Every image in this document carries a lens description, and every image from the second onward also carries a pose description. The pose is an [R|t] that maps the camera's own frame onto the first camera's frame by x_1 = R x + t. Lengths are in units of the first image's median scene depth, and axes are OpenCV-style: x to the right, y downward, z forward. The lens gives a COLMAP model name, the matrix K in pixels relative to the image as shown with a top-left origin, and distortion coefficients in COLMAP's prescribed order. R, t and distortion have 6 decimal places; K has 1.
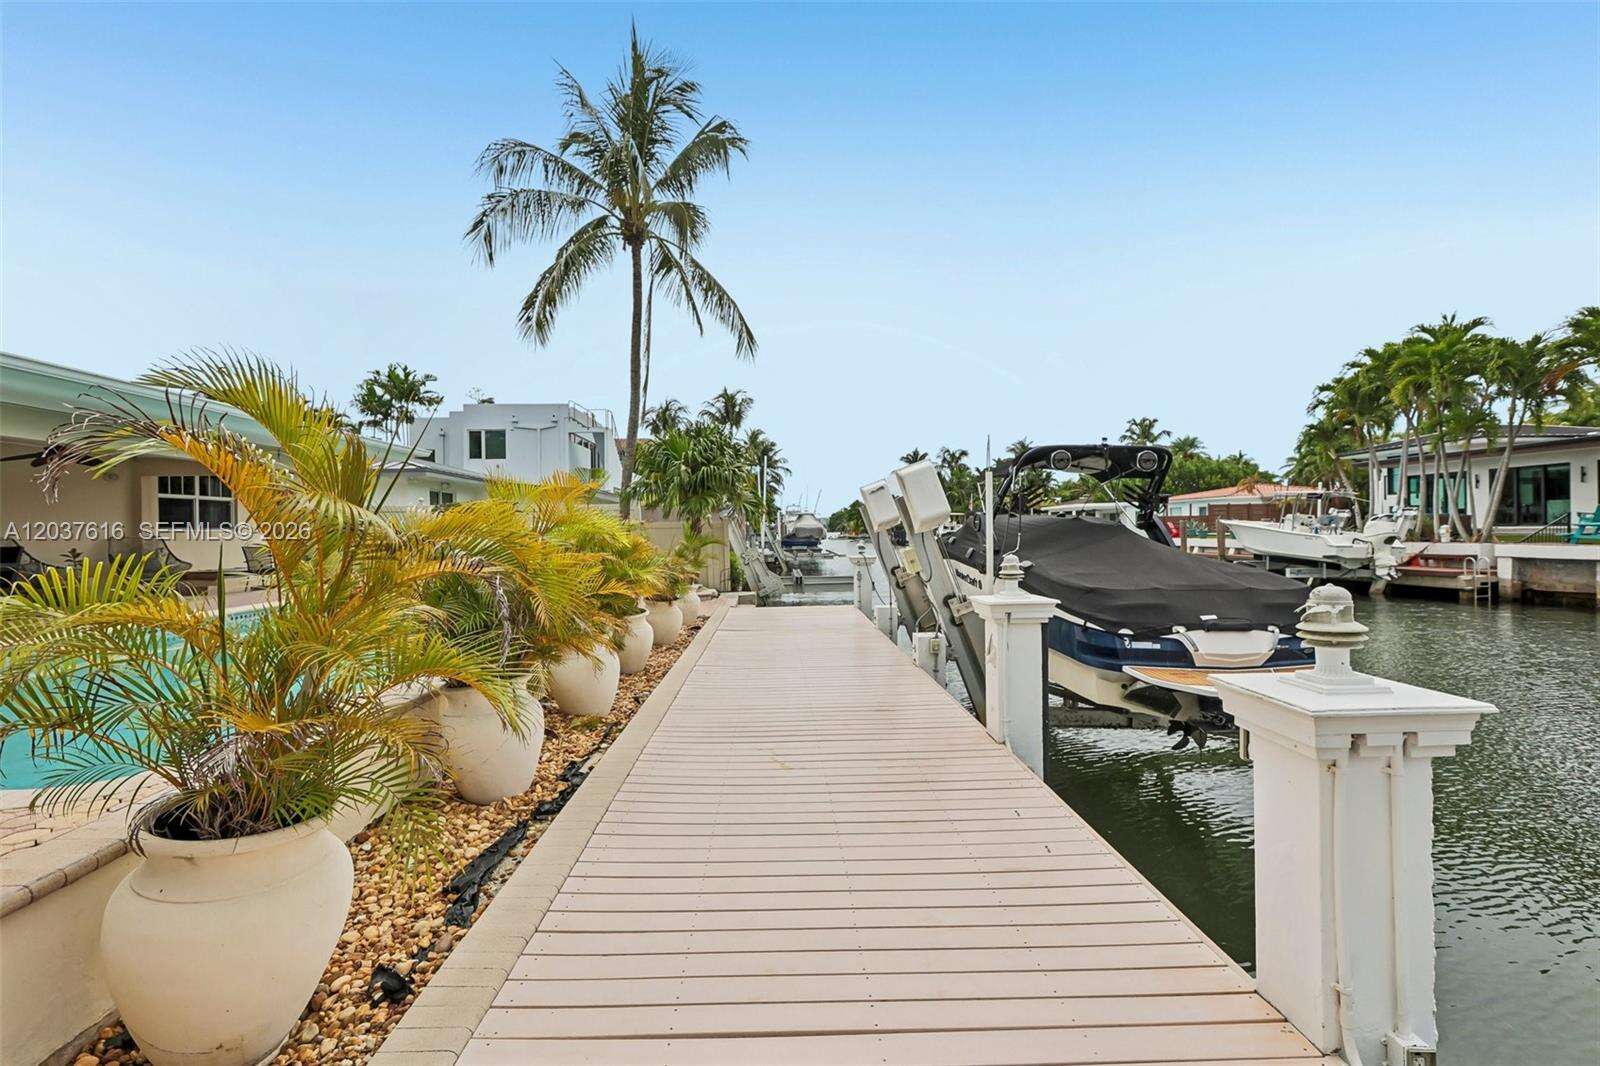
lens RADIAL K [[717.1, 0, 805.5], [0, 717.1, 533.0], [0, 0, 1]] dist [0.002194, 0.000178]
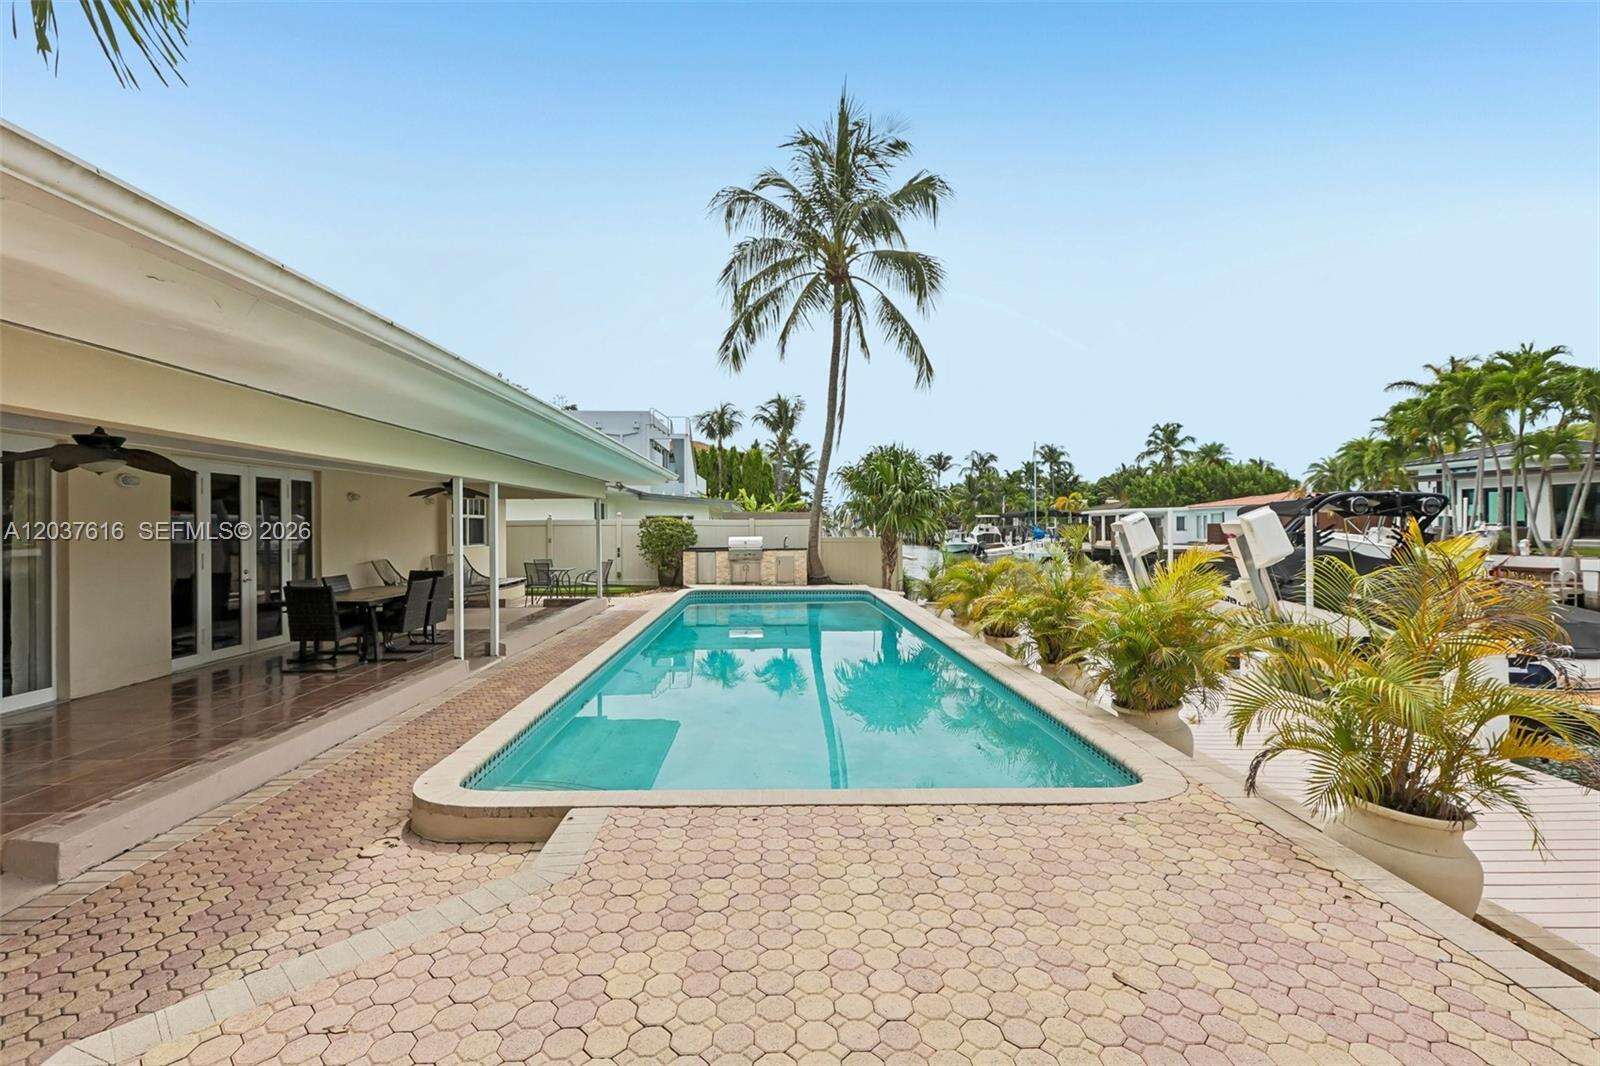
lens RADIAL K [[714.1, 0, 800.7], [0, 714.1, 528.3], [0, 0, 1]] dist [0.001035, 0.000831]
pose [[0.999889, 0.006359, 0.013455, -0.198619], [-0.006365, 0.999980, 0.000336, -0.020282], [-0.013452, -0.000422, 0.999909, -0.053108]]
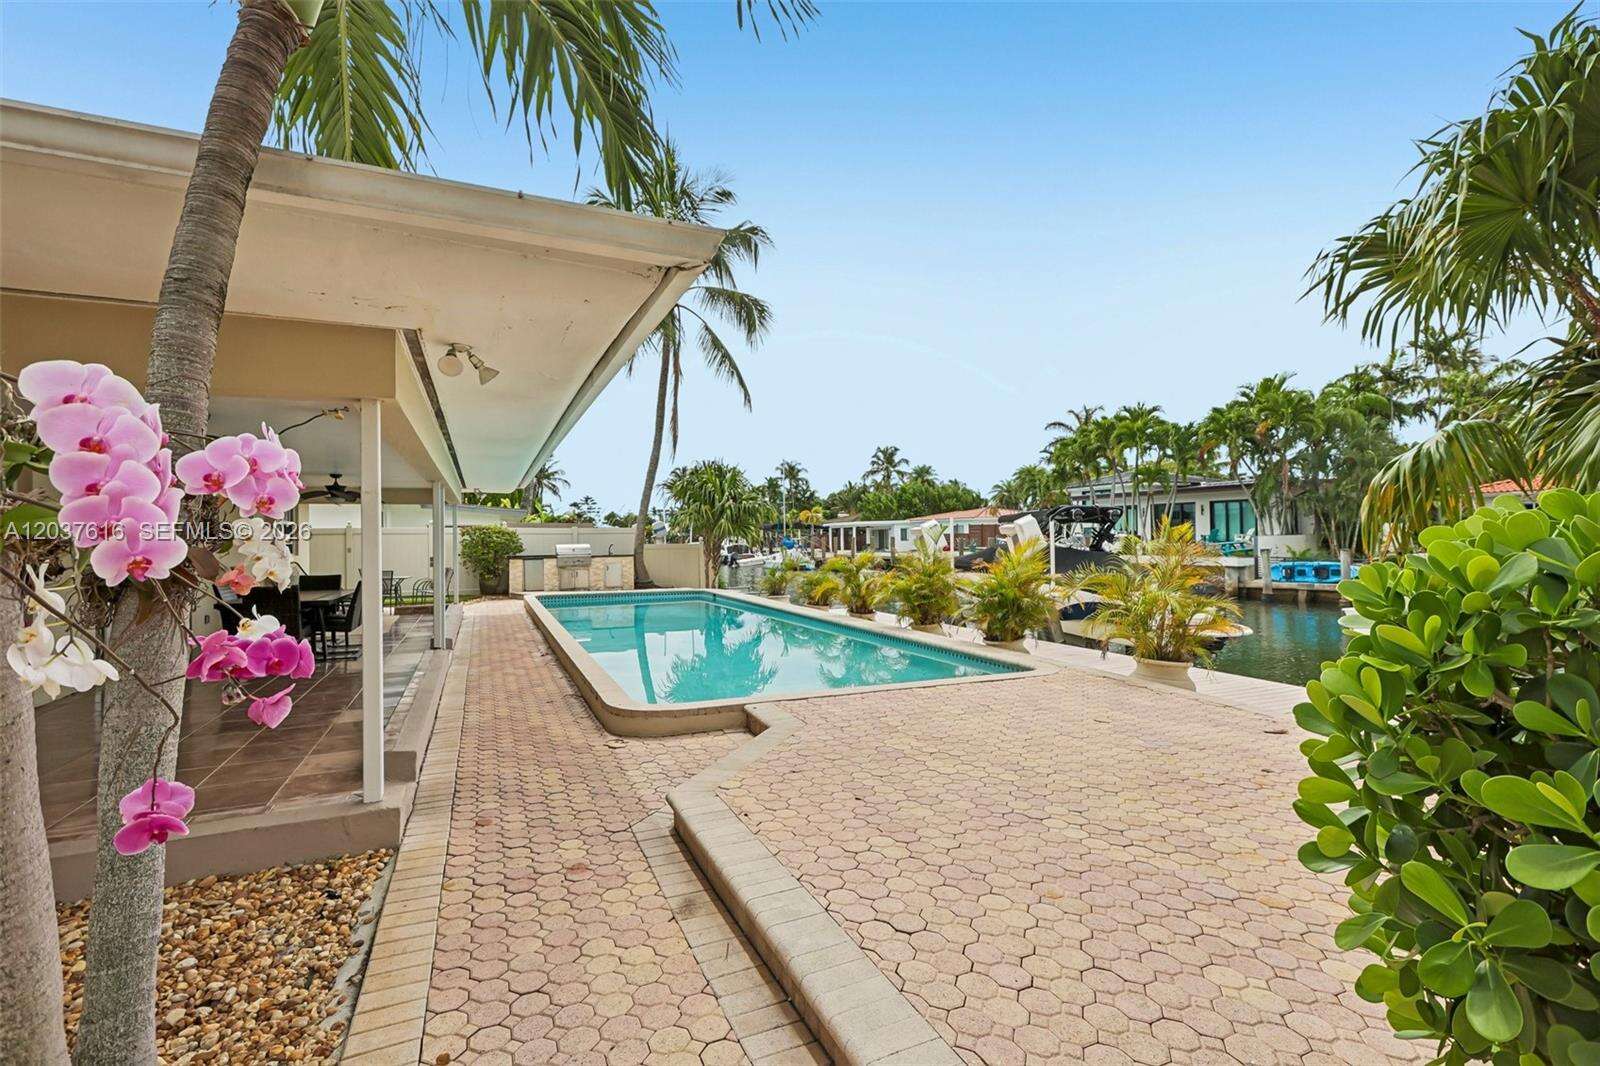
lens RADIAL K [[732.3, 0, 797.6], [0, 732.3, 540.0], [0, 0, 1]] dist [0.000639, 0.000183]
pose [[0.925414, 0.000615, 0.378958, -0.333336], [0.001146, 0.999990, -0.004421, -0.010982], [-0.378957, 0.004526, 0.925403, -0.133110]]
